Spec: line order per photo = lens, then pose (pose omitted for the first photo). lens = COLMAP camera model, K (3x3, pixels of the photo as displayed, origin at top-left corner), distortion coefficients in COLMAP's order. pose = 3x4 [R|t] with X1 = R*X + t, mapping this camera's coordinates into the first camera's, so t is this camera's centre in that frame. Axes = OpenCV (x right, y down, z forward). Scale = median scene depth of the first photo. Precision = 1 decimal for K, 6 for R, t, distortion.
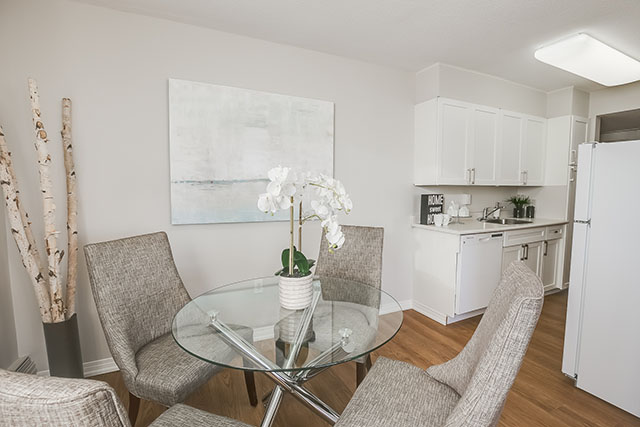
lens RADIAL K [[295.7, 0, 325.7], [0, 295.7, 215.4], [0, 0, 1]] dist [-0.030749, 0.000849]
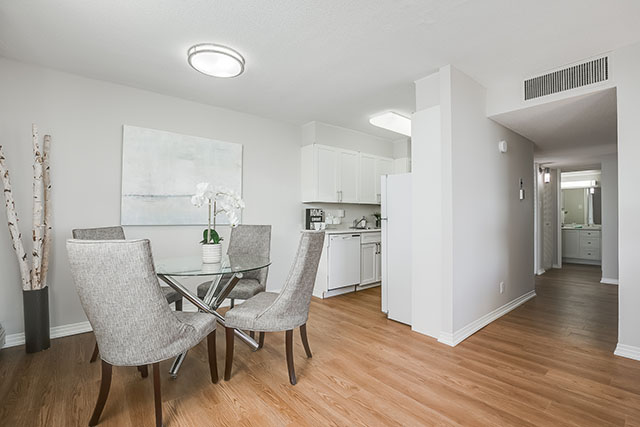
lens RADIAL K [[295.7, 0, 315.7], [0, 295.7, 212.4], [0, 0, 1]] dist [-0.030749, 0.000849]
pose [[0.975554, -0.000298, 0.219758, 0.073923], [0.024347, 0.993990, -0.106732, 0.134879], [-0.218405, 0.109473, 0.969698, -0.535837]]
